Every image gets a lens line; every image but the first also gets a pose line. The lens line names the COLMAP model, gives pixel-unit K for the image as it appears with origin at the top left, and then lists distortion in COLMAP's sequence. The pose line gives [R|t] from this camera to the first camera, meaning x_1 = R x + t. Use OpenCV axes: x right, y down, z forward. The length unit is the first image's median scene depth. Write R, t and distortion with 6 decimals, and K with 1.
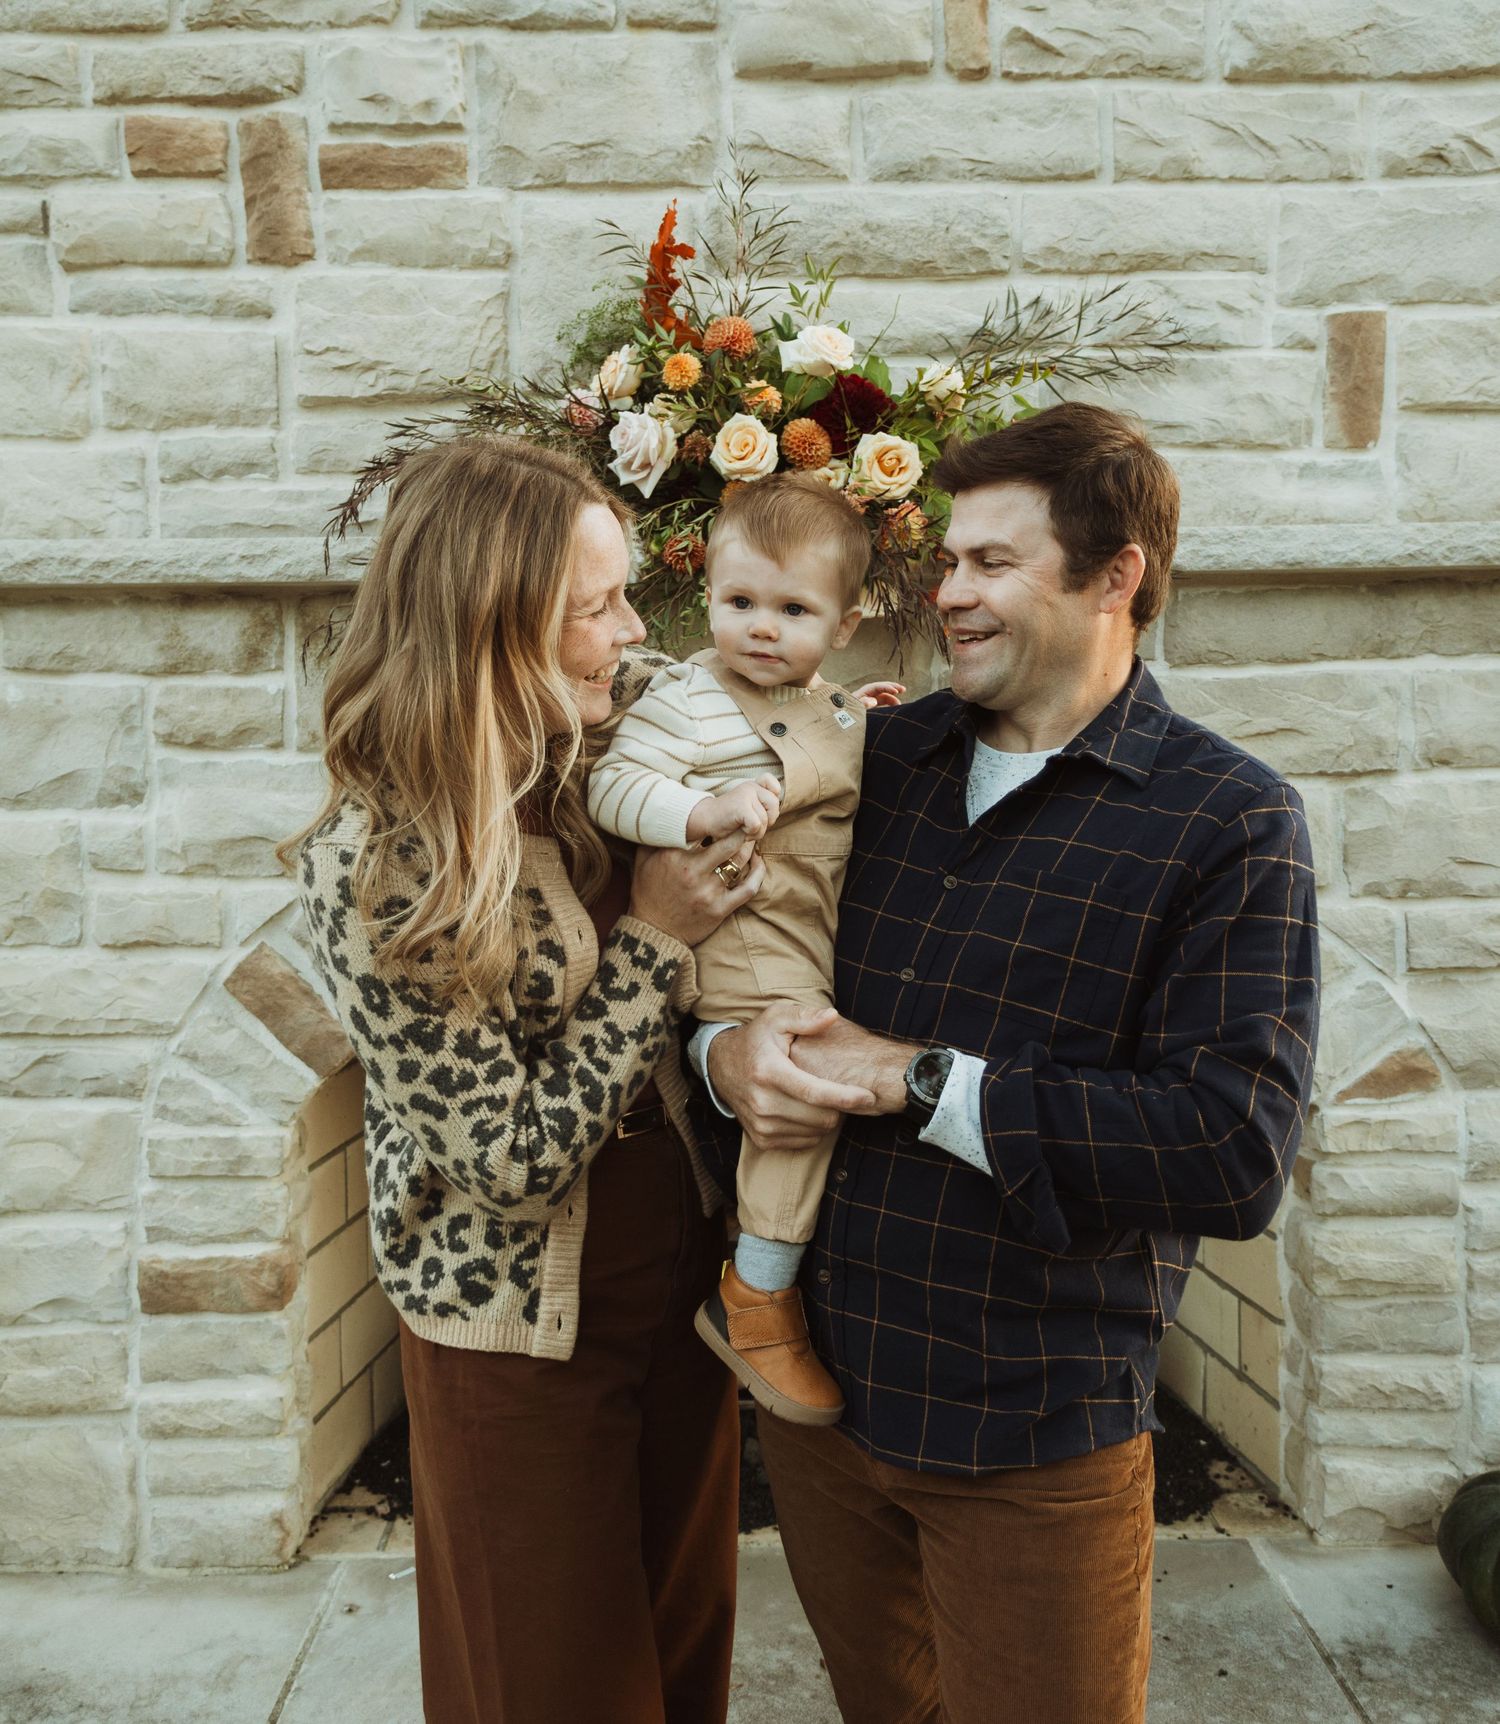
lens RADIAL K [[1427.6, 0, 756.2], [0, 1427.6, 766.5], [0, 0, 1]] dist [0.014899, 0.012302]
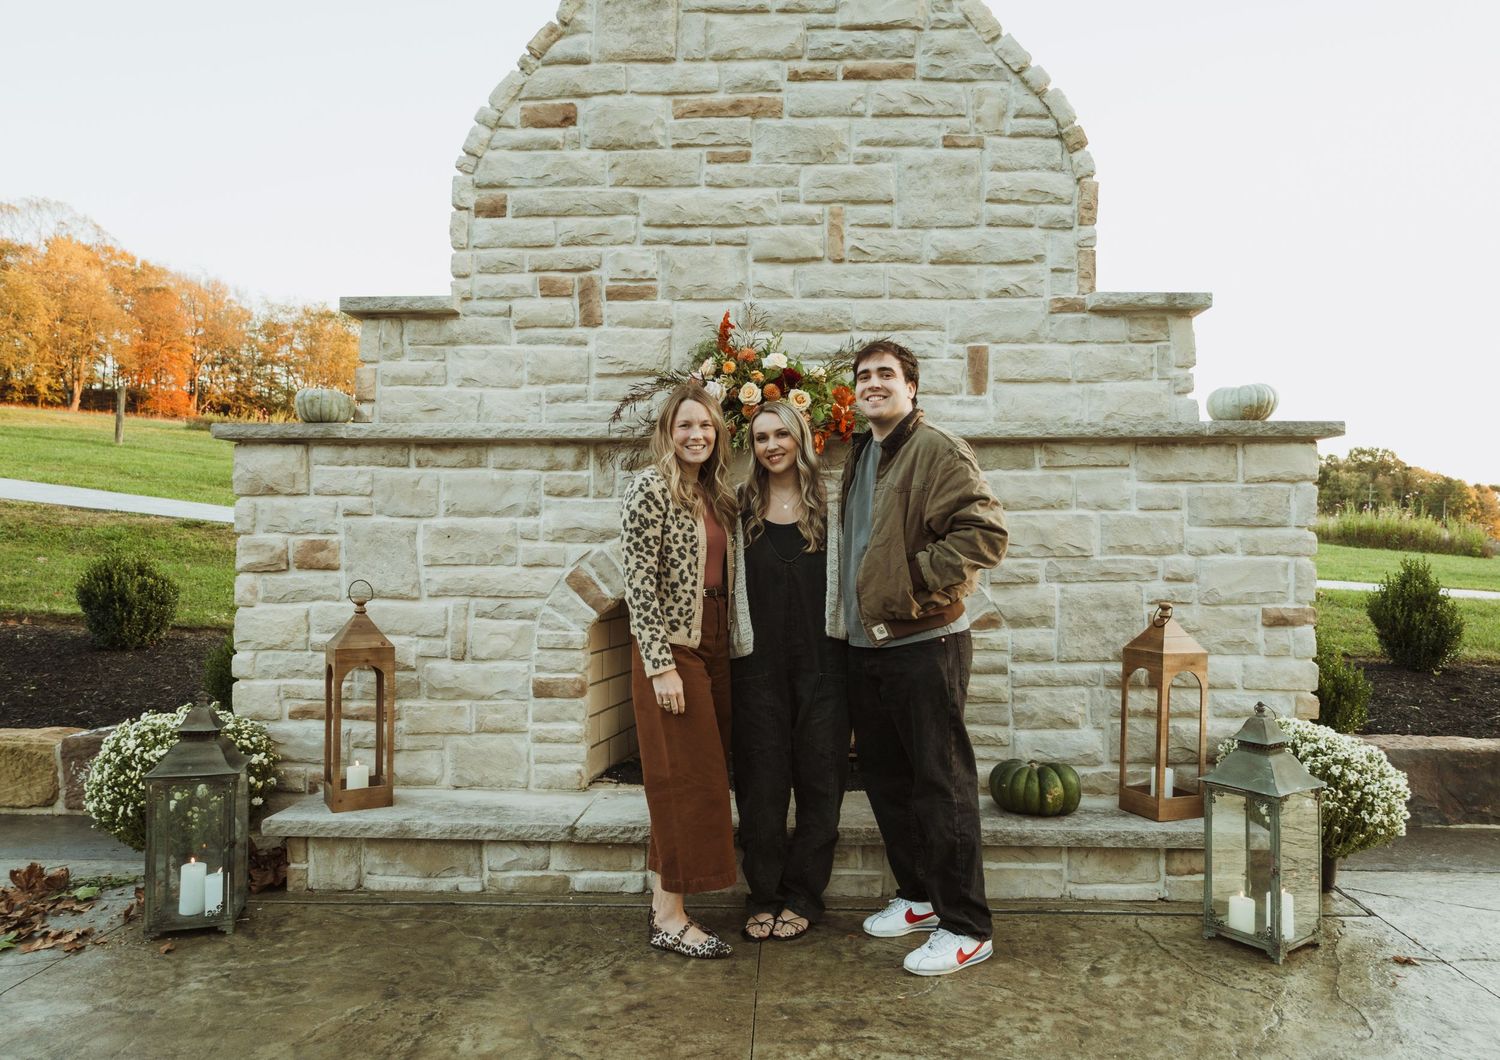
lens RADIAL K [[991.0, 0, 793.5], [0, 991.0, 543.9], [0, 0, 1]] dist [-0.005884, 0.003353]
pose [[0.998961, 0.015657, -0.042810, 0.157183], [-0.017552, 0.998866, -0.044254, 0.156129], [0.042069, 0.044959, 0.998103, -0.913034]]
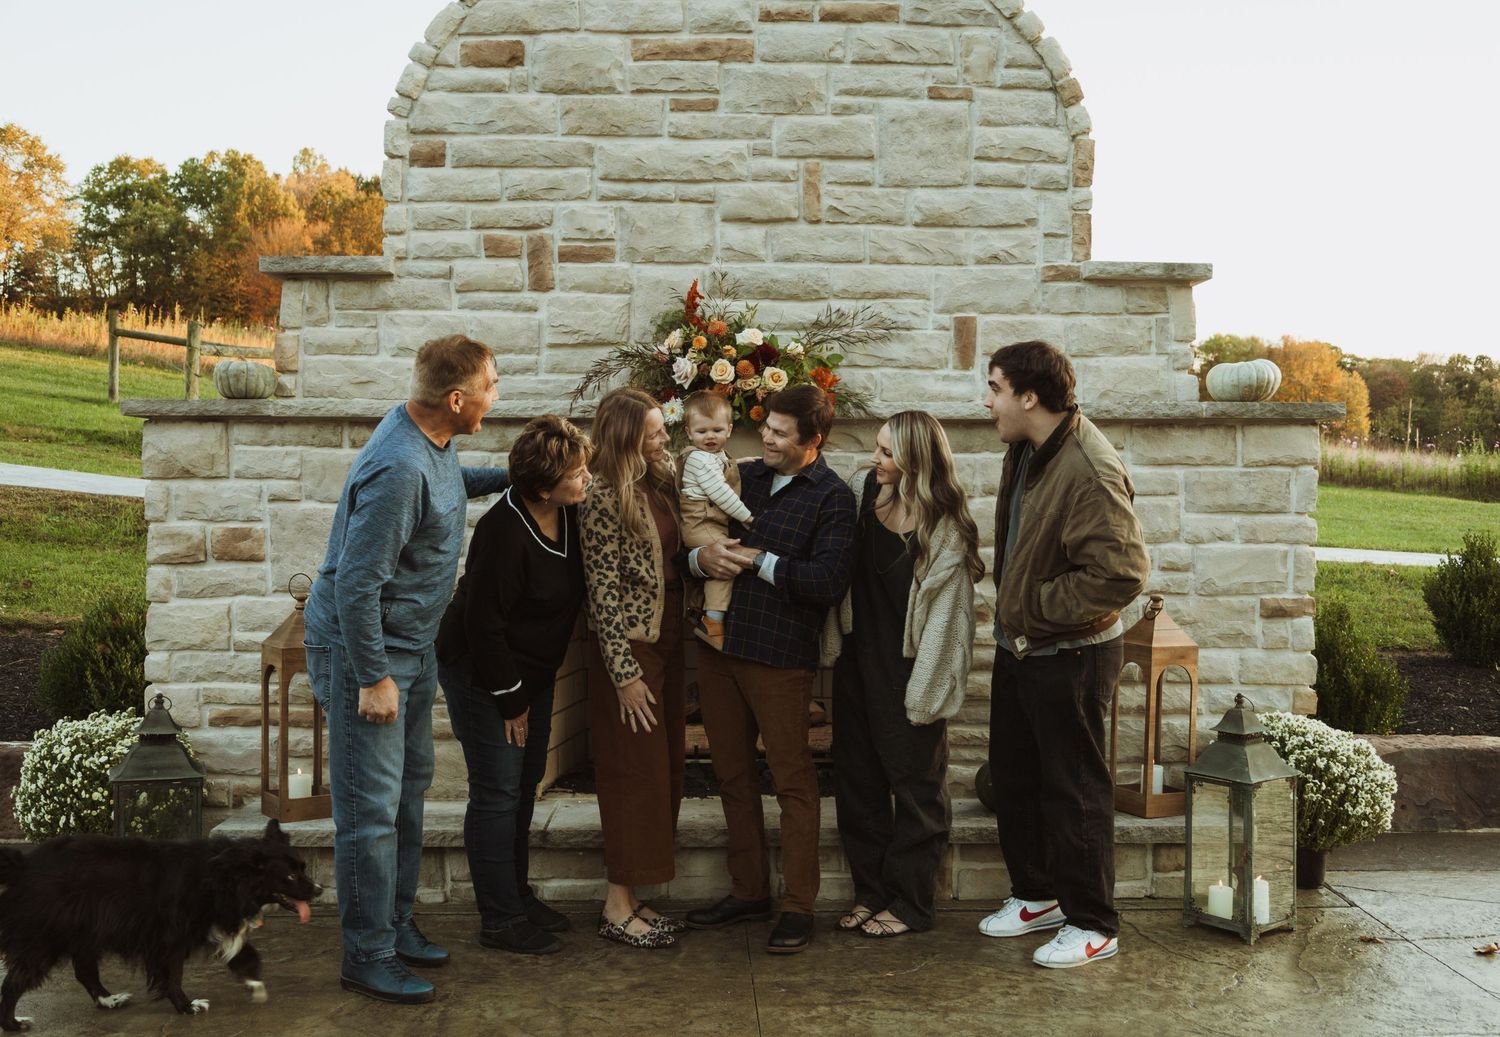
lens RADIAL K [[1572.7, 0, 781.7], [0, 1572.7, 529.9], [0, 0, 1]] dist [-0.002853, 0.000000]
pose [[0.999567, 0.014934, 0.025337, 0.030469], [-0.014576, 0.999793, -0.014224, 0.108017], [-0.025544, 0.013848, 0.999578, -1.809679]]
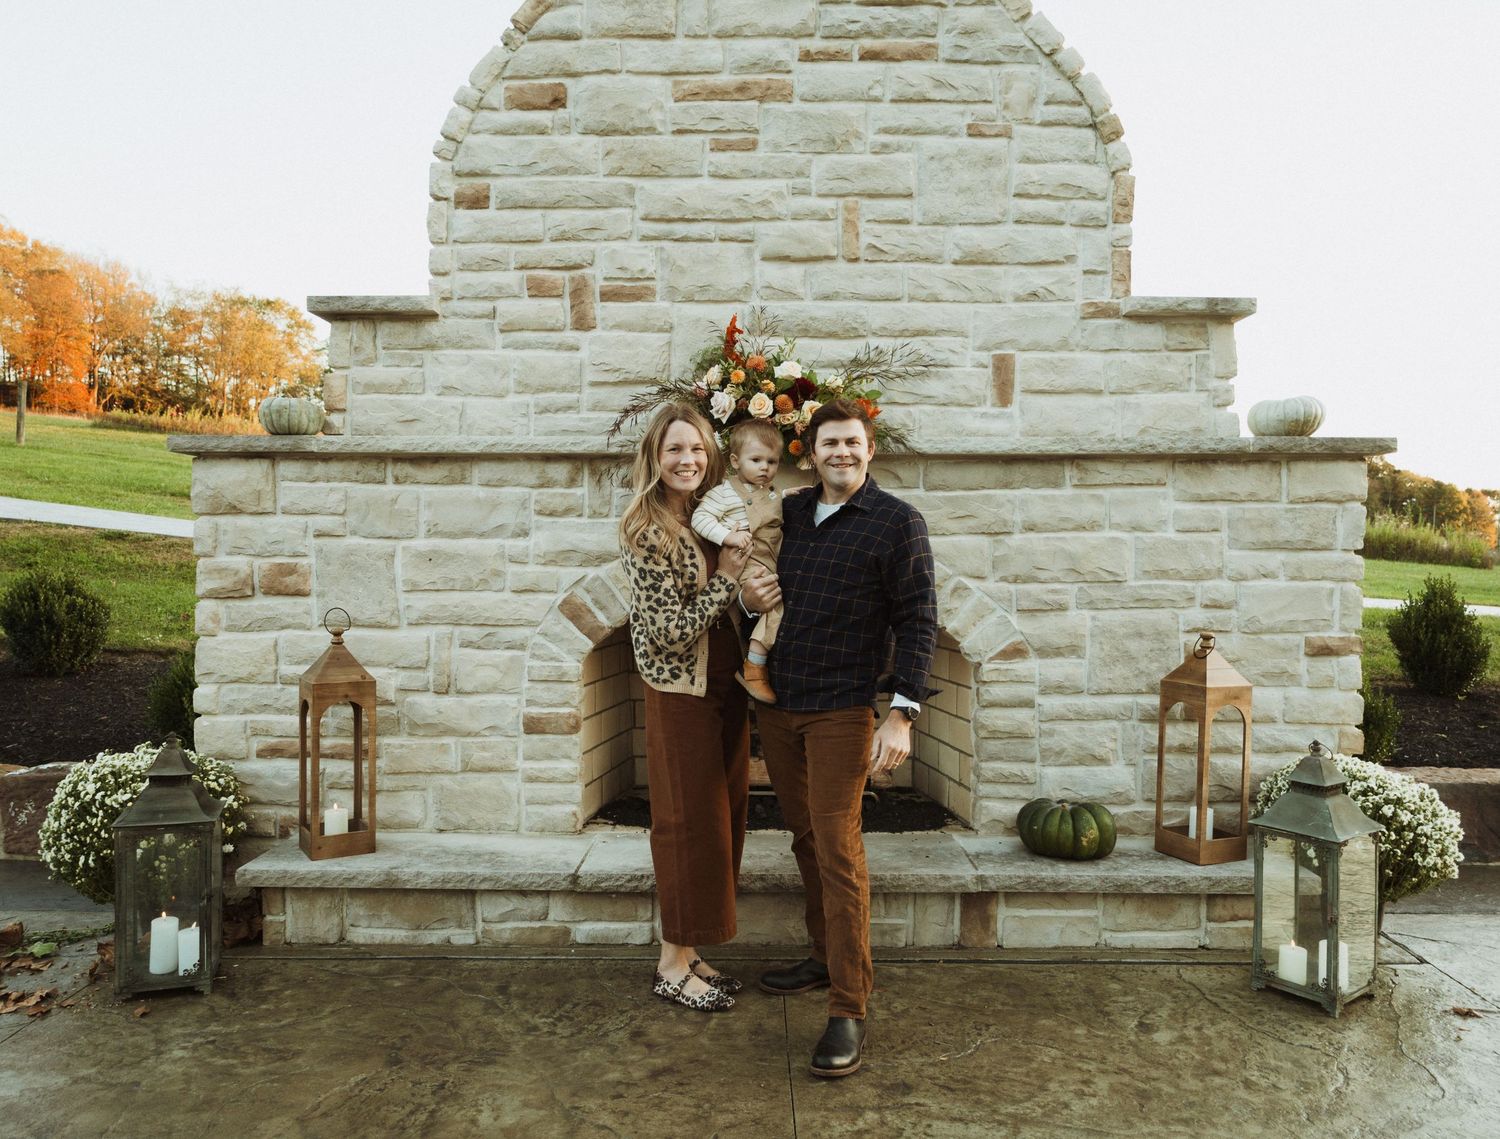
lens RADIAL K [[1059.7, 0, 765.0], [0, 1059.7, 578.3], [0, 0, 1]] dist [-0.005554, 0.002795]
pose [[0.999667, 0.017077, -0.019348, 0.040182], [-0.017408, 0.999703, -0.017073, 0.123908], [0.019051, 0.017404, 0.999667, -0.899143]]
